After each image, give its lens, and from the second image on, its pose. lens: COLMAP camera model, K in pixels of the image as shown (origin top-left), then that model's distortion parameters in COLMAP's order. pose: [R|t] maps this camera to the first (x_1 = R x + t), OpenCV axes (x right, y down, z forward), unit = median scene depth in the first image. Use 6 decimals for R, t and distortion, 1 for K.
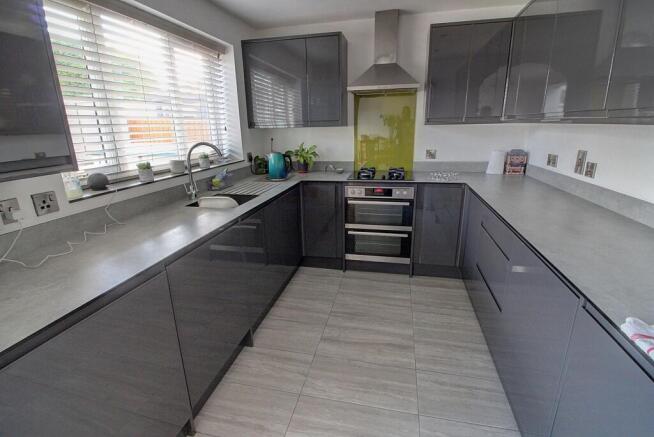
lens RADIAL K [[315.8, 0, 326.0], [0, 315.8, 215.7], [0, 0, 1]] dist [-0.012235, -0.004437]
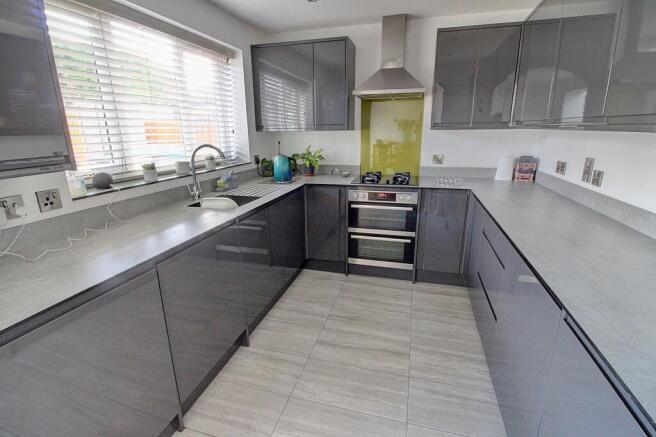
lens RADIAL K [[316.7, 0, 327.5], [0, 316.7, 215.7], [0, 0, 1]] dist [-0.012235, -0.004437]
pose [[0.998551, 0.023926, -0.048196, 0.049675], [-0.024466, 0.999644, -0.010640, 0.000012], [0.047924, 0.011804, 0.998781, -0.004655]]
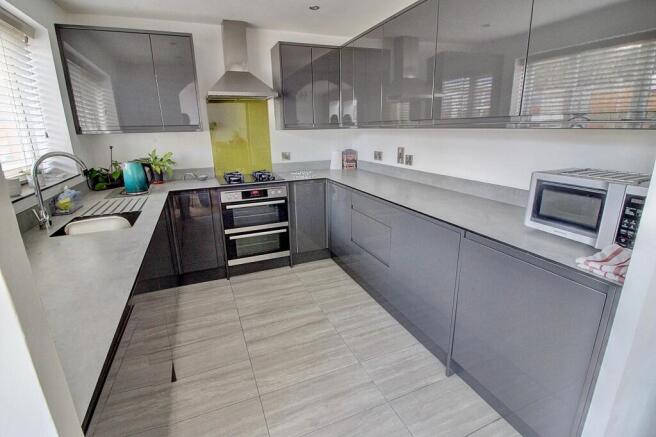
lens RADIAL K [[316.7, 0, 330.5], [0, 316.7, 215.3], [0, 0, 1]] dist [-0.012235, -0.004437]
pose [[0.806290, -0.150736, 0.571992, -0.269505], [0.161364, 0.986361, 0.032471, 0.001442], [-0.569085, 0.066118, 0.819616, 0.003330]]
